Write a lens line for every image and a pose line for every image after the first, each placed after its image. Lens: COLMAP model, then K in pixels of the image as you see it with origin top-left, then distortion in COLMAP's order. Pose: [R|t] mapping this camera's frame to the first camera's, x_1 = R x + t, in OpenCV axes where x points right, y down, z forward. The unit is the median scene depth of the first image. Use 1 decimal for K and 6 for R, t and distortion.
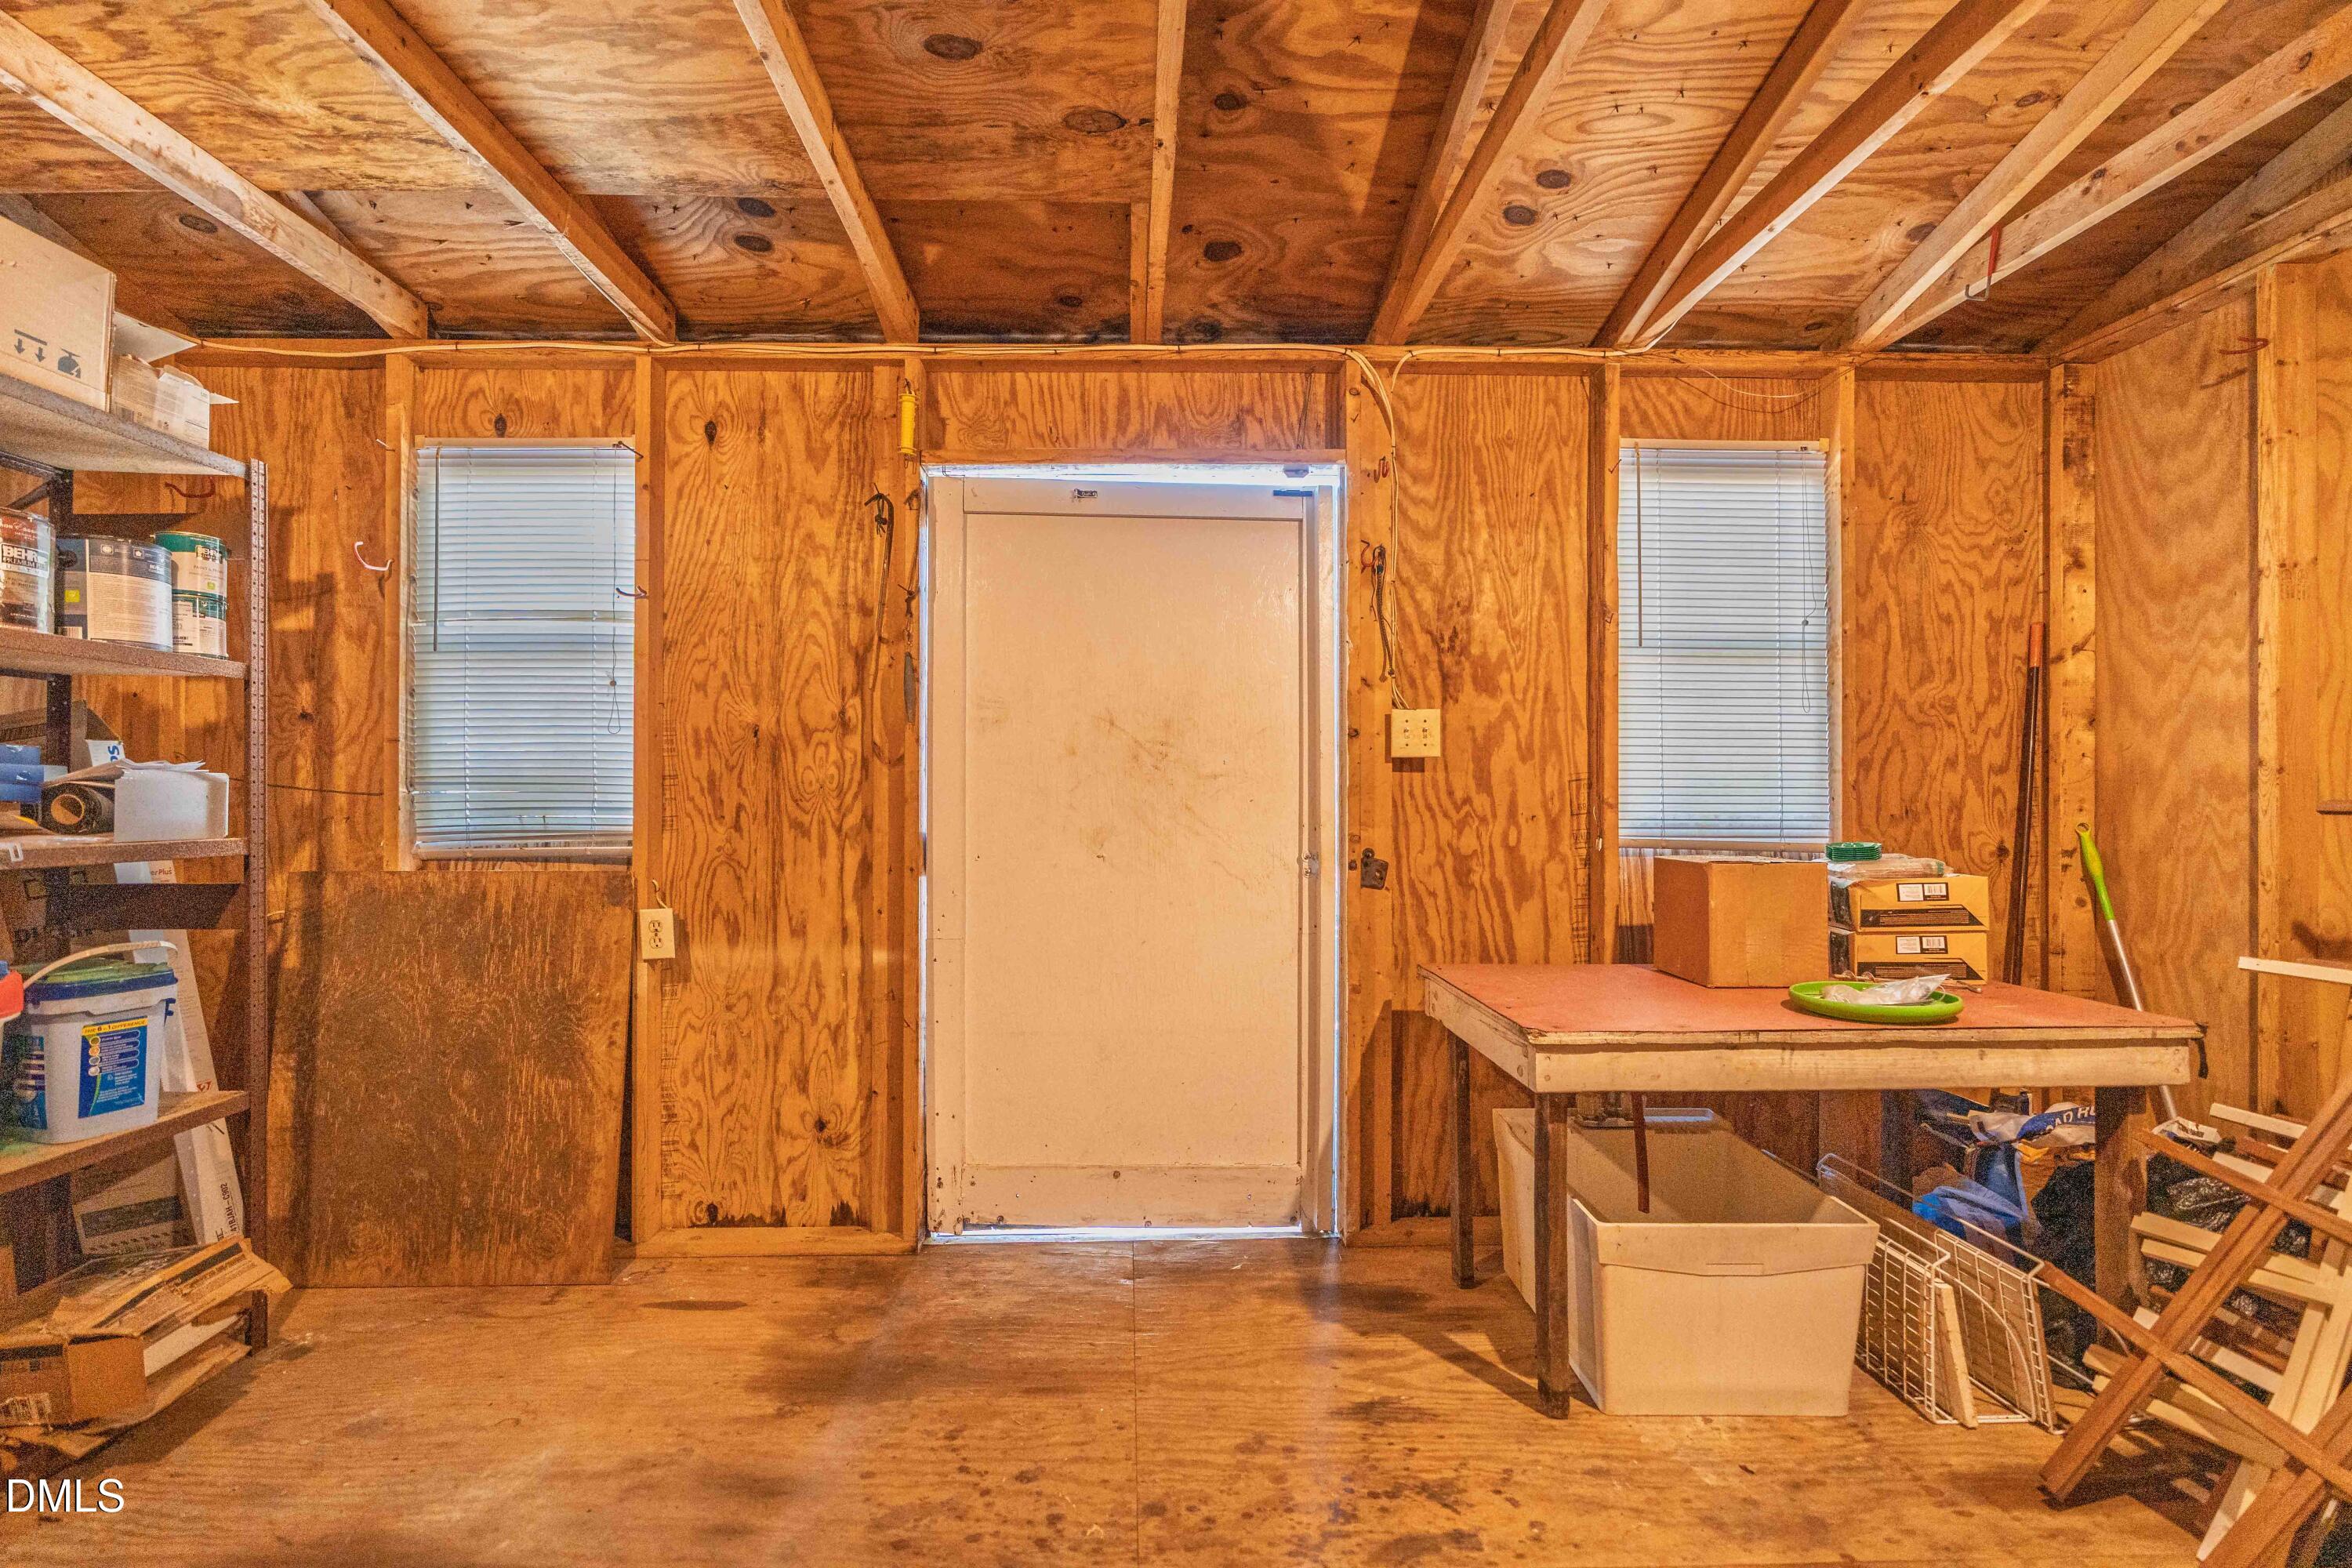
lens RADIAL K [[1063.1, 0, 1164.3], [0, 1063.1, 793.9], [0, 0, 1]] dist [-0.009766, 0.004783]
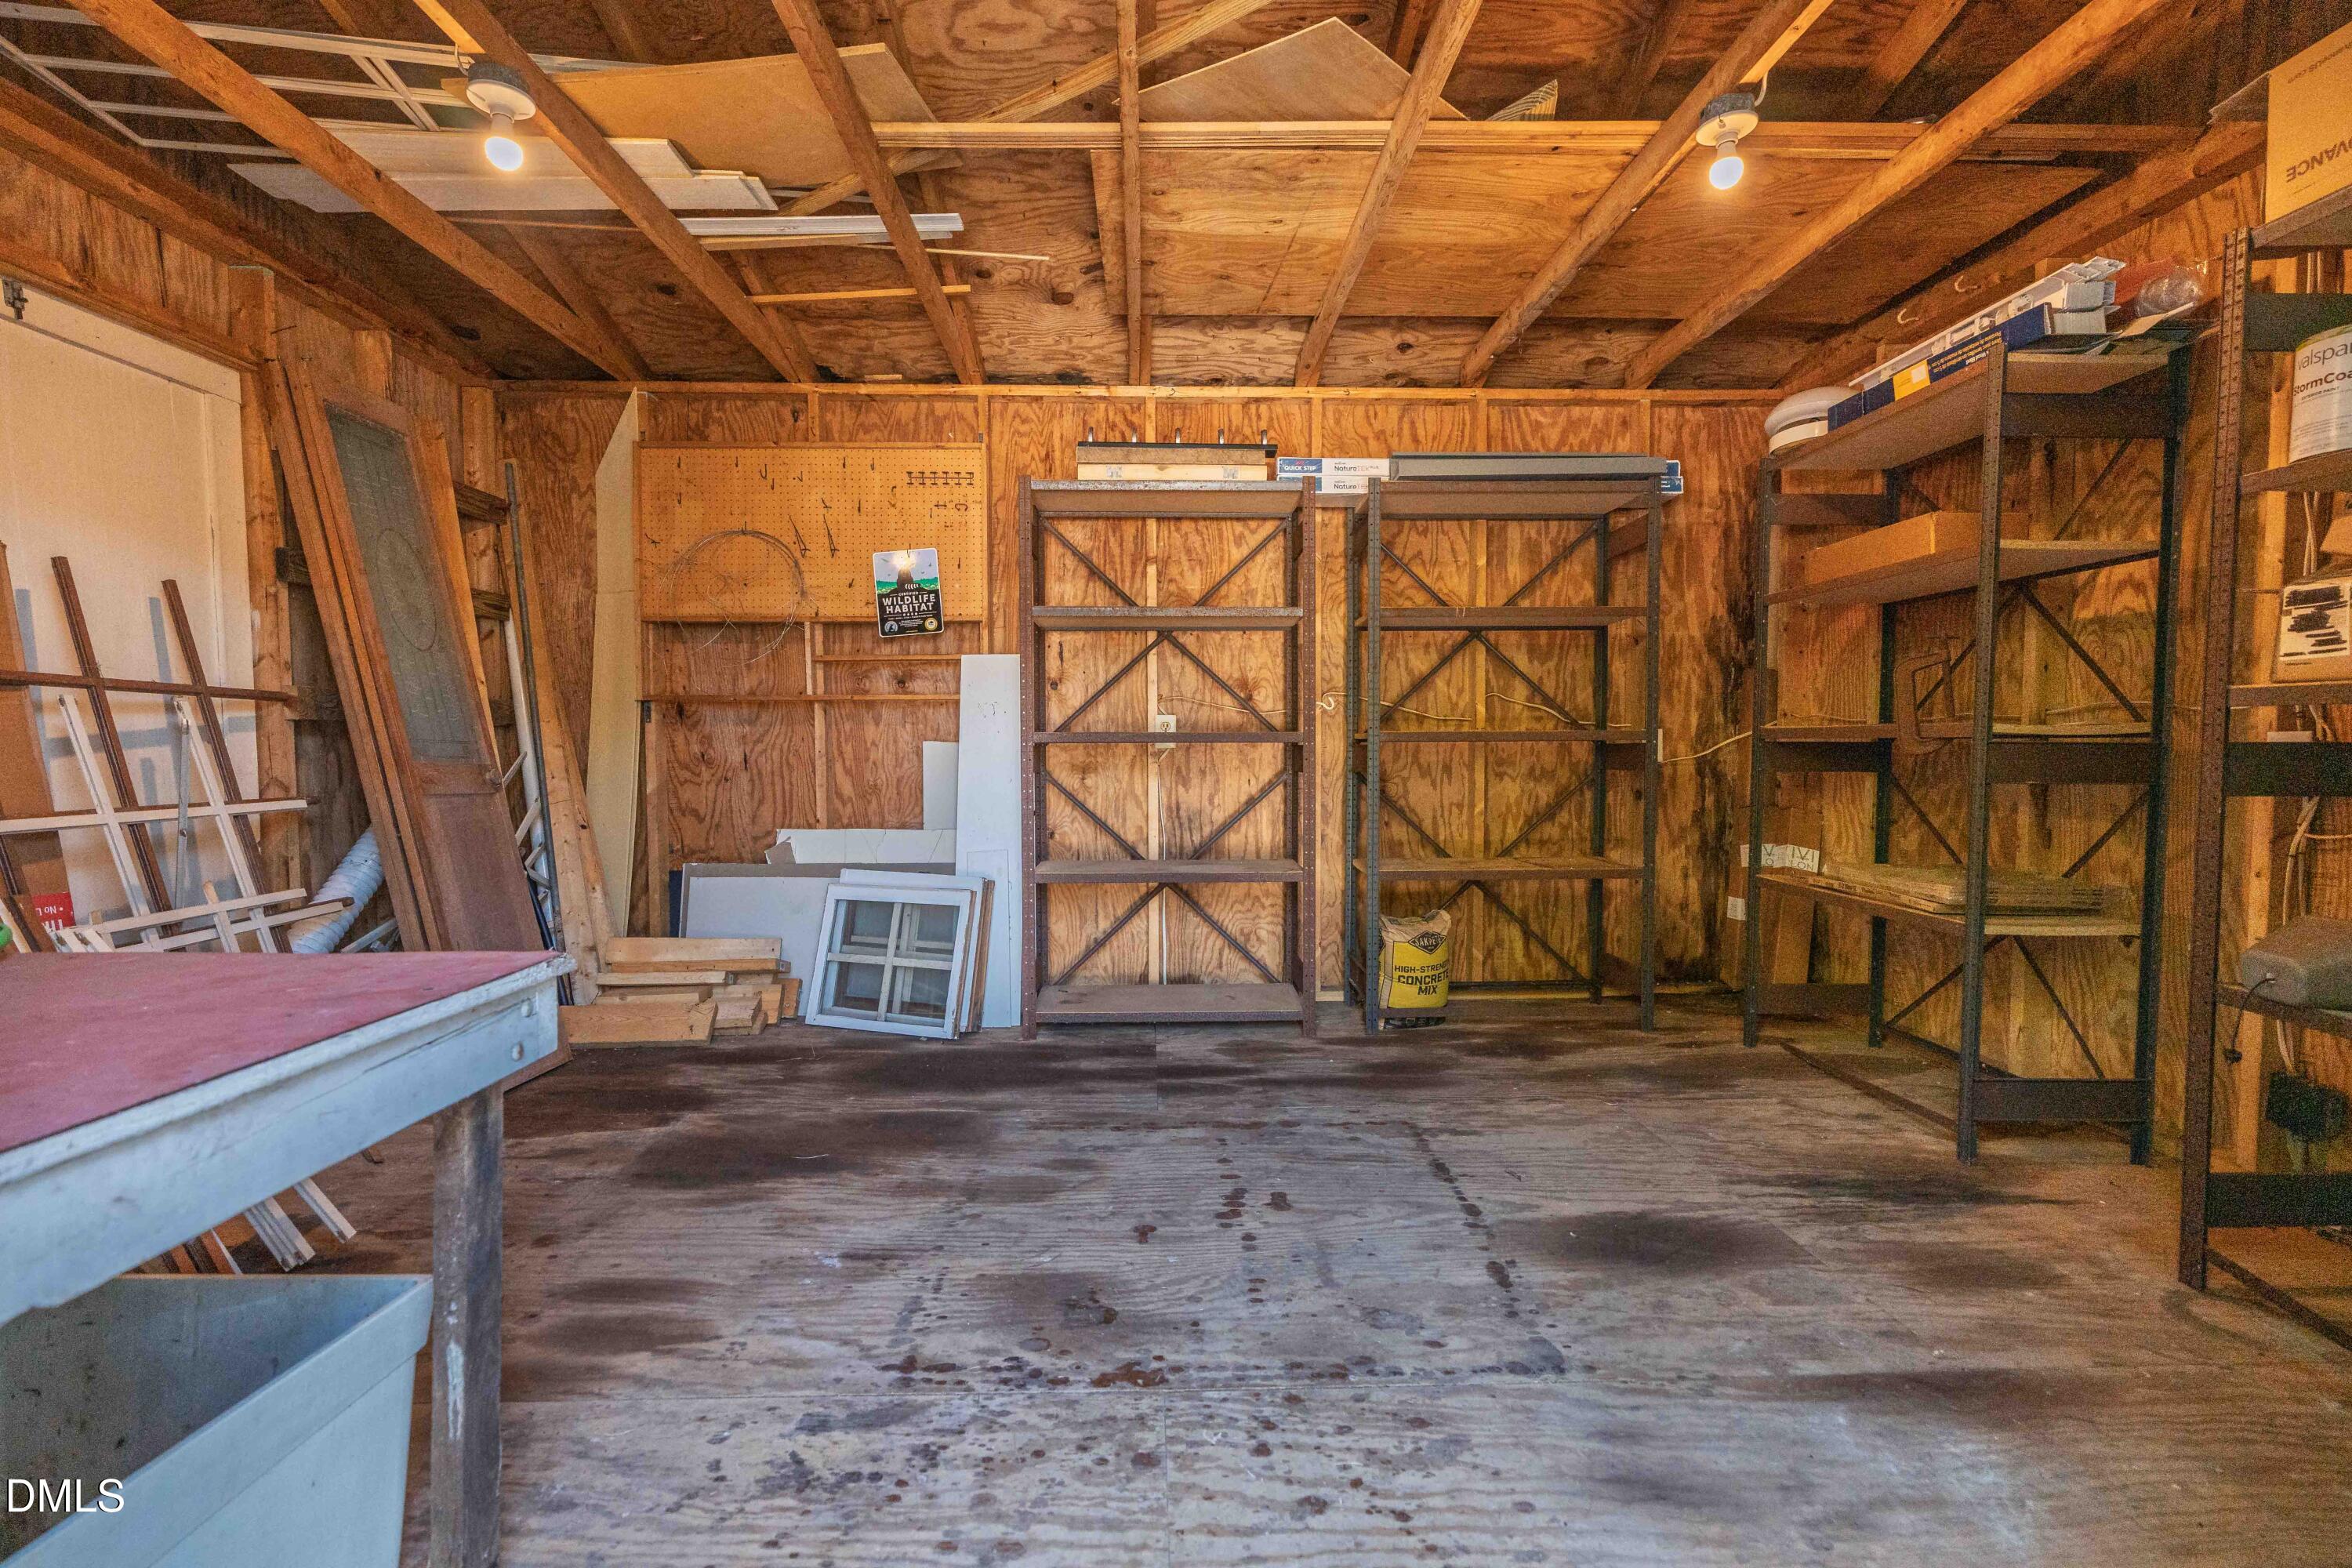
lens RADIAL K [[1063.1, 0, 1181.8], [0, 1063.1, 786.0], [0, 0, 1]] dist [-0.009766, 0.004783]
pose [[-0.999992, 0.003853, 0.000801, -0.025566], [0.003879, 0.999336, 0.036229, 0.067127], [-0.000661, 0.036232, -0.999343, 1.148659]]
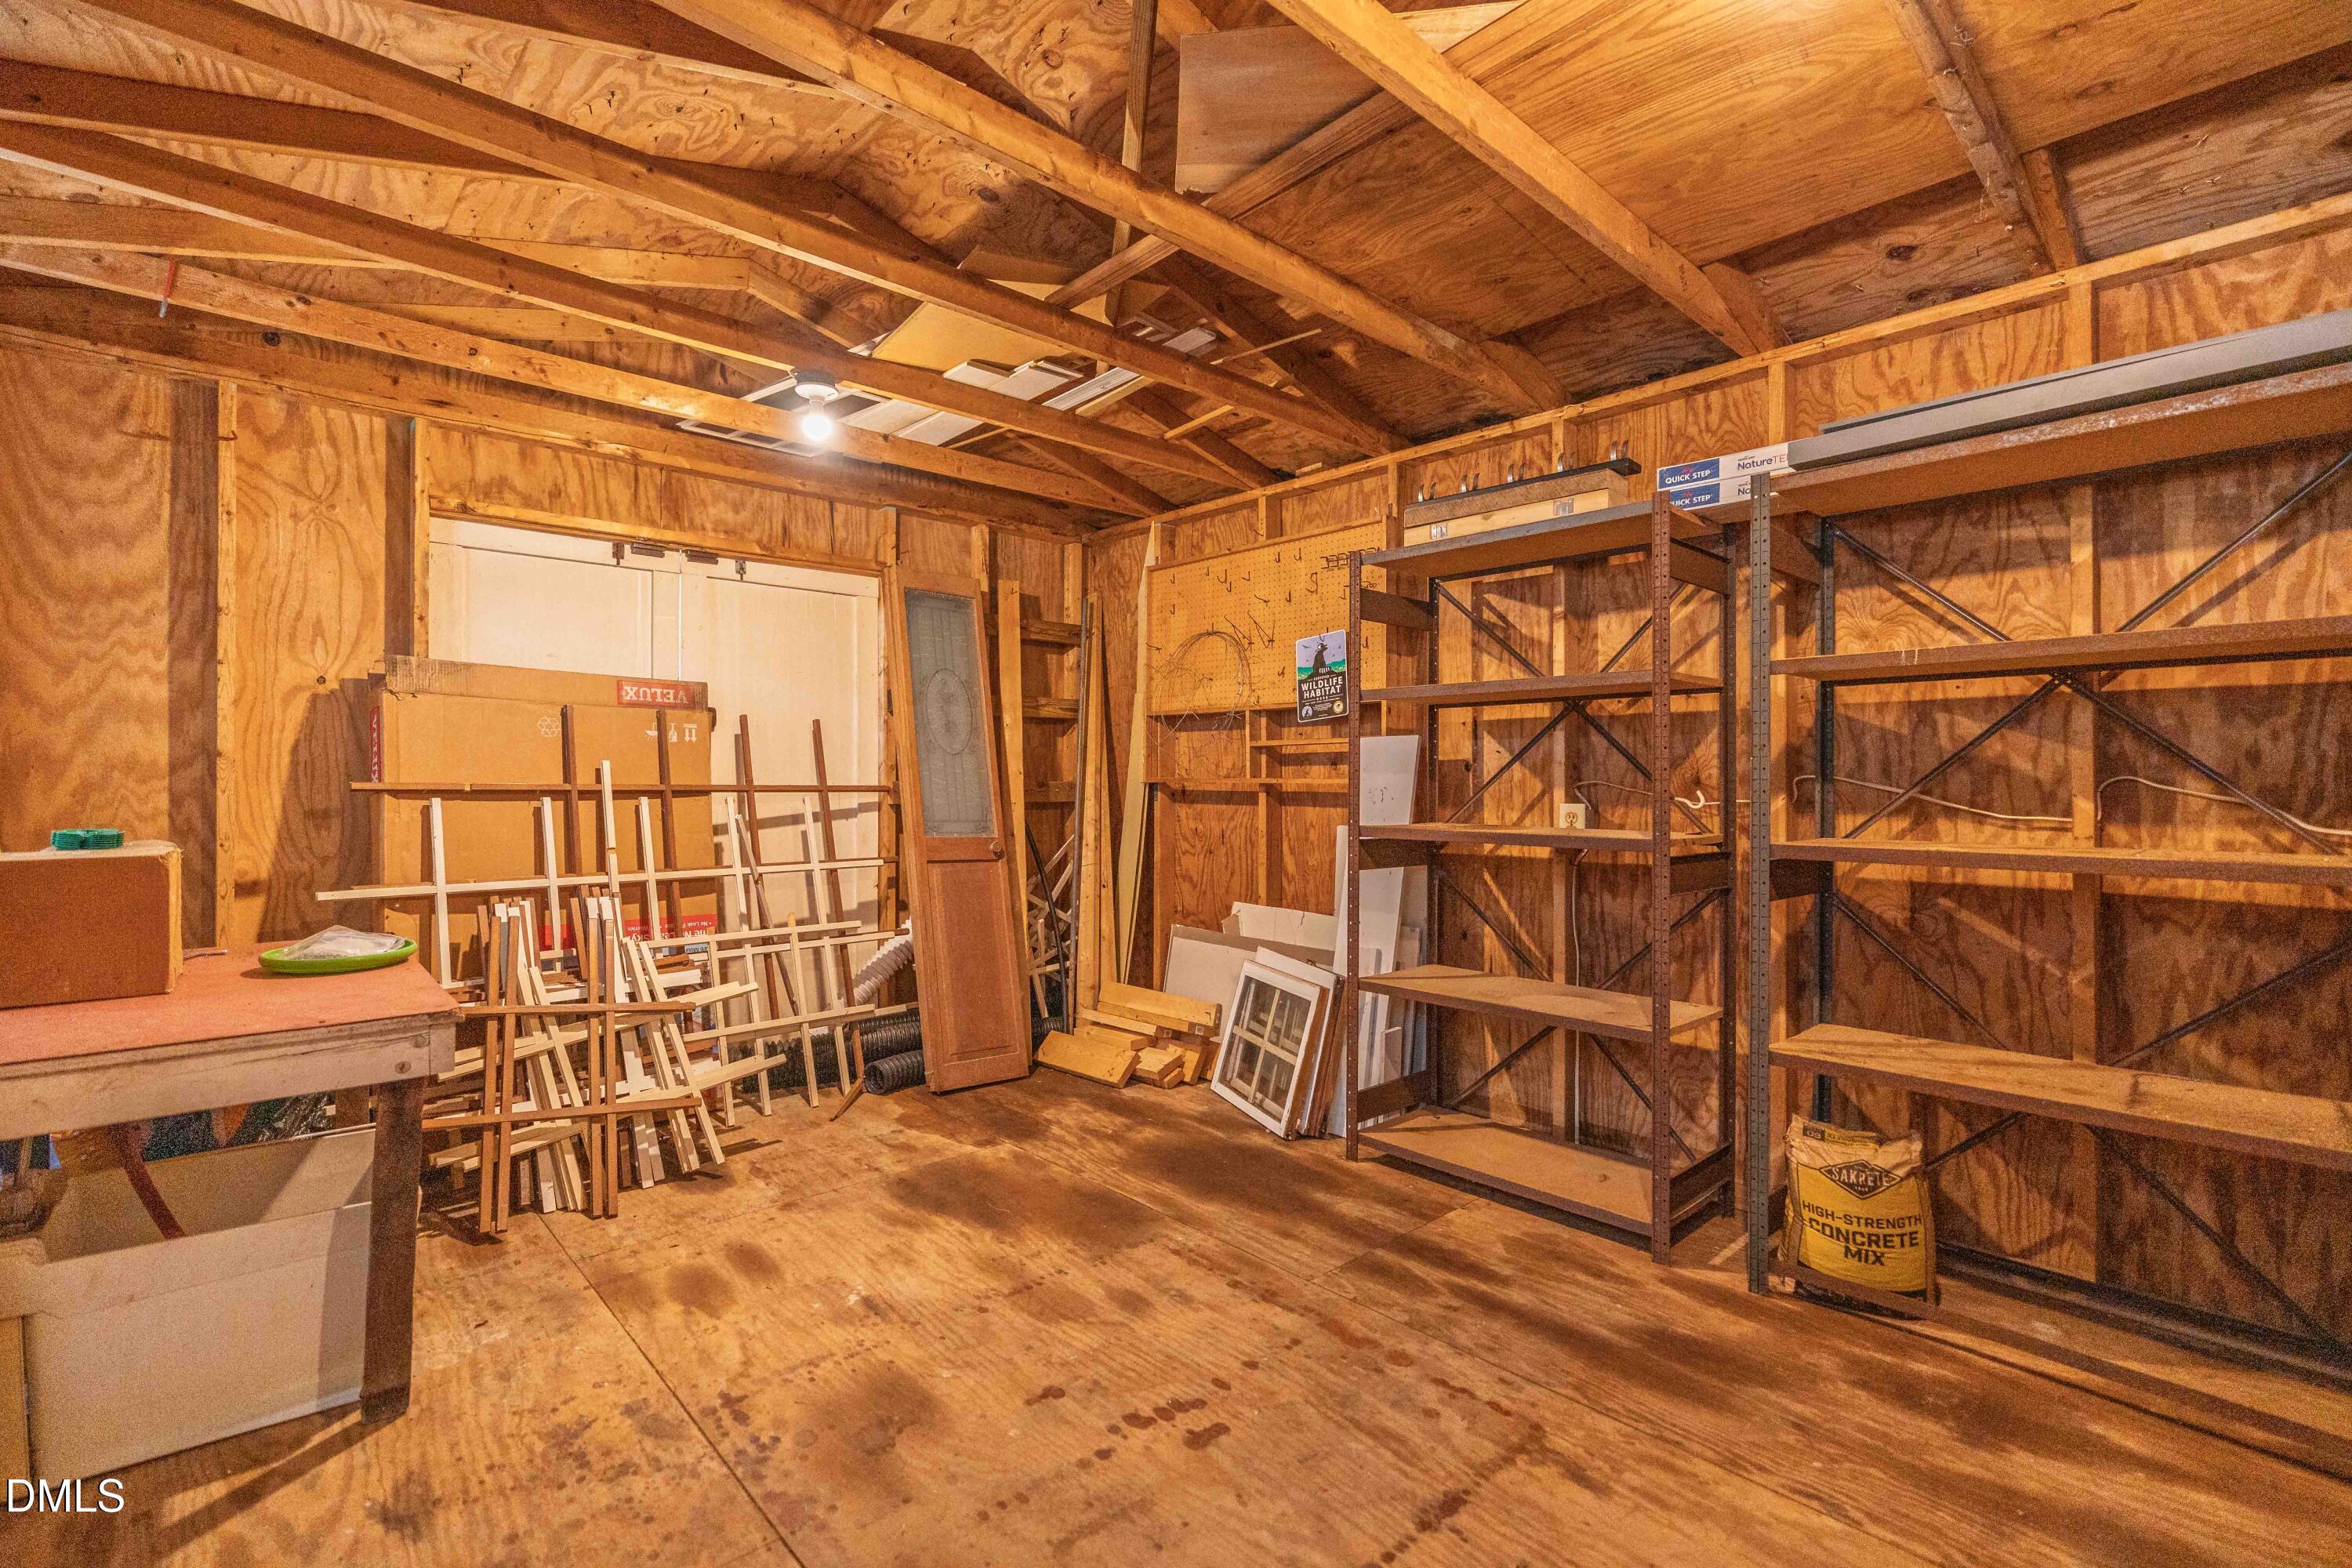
lens RADIAL K [[1063.1, 0, 1168.7], [0, 1063.1, 771.7], [0, 0, 1]] dist [-0.009766, 0.004783]
pose [[-0.650168, 0.004613, 0.759777, -0.608431], [-0.004547, 0.999940, -0.009963, 0.000303], [-0.759777, -0.009932, -0.650108, 0.796250]]
